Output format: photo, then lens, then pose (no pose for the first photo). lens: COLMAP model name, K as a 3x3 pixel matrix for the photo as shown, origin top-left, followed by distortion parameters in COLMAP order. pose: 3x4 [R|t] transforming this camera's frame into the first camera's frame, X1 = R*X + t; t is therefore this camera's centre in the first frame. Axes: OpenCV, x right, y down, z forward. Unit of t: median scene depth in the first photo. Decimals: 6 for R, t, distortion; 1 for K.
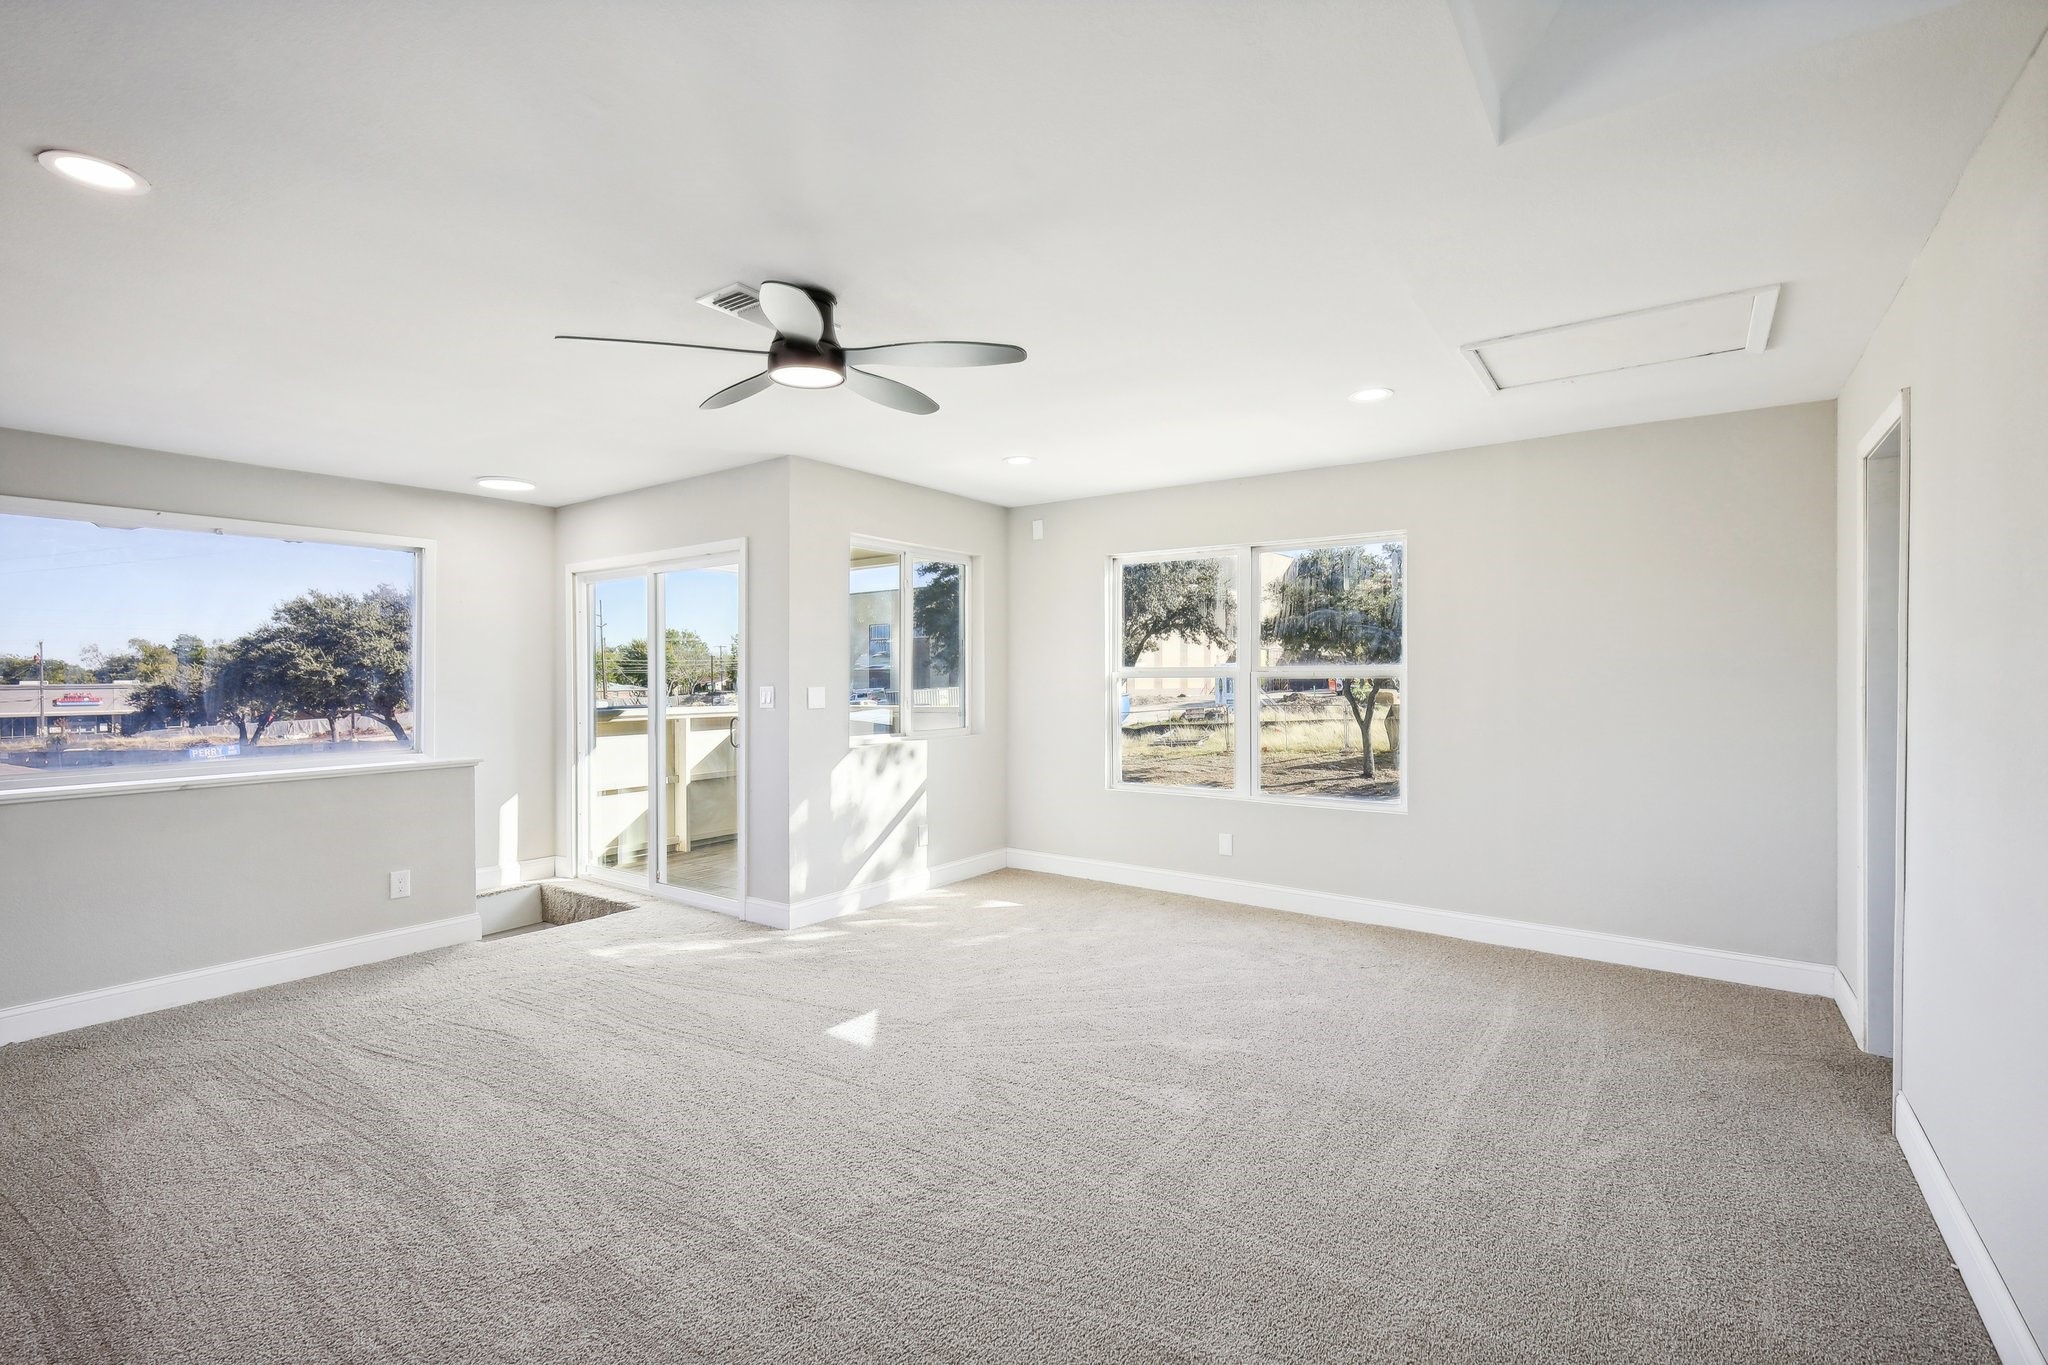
lens RADIAL K [[919.1, 0, 1041.2], [0, 919.1, 684.9], [0, 0, 1]] dist [0.001905, -0.000011]
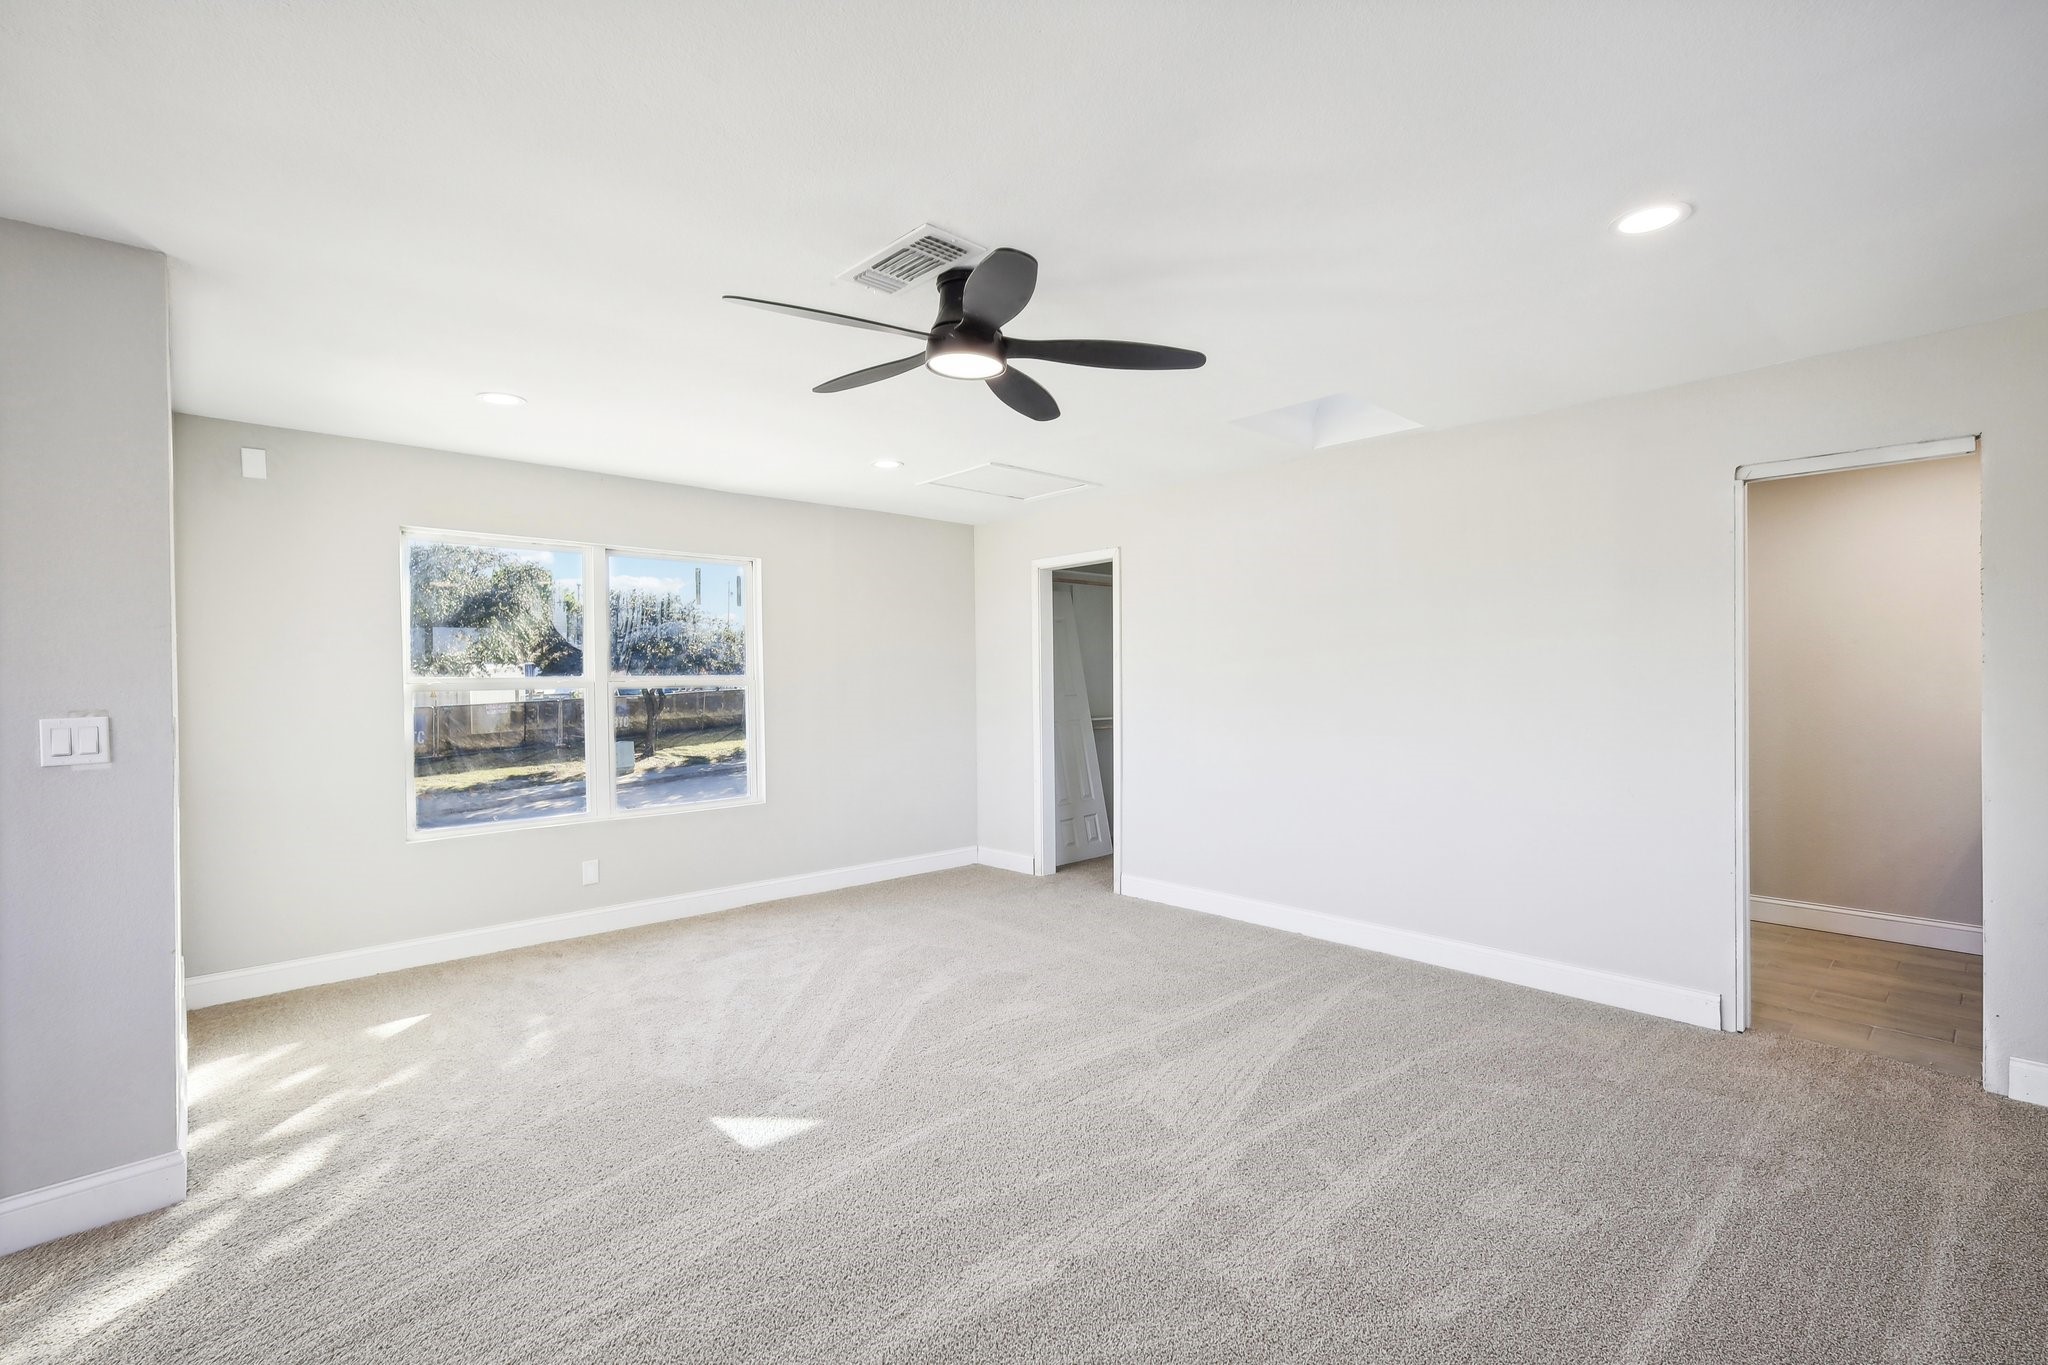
lens RADIAL K [[919.1, 0, 1041.2], [0, 919.1, 684.9], [0, 0, 1]] dist [0.001905, -0.000011]
pose [[0.178598, -0.010684, 0.983864, -0.685724], [0.015024, 0.999854, 0.008131, -0.014466], [-0.983807, 0.013330, 0.178733, 0.438903]]
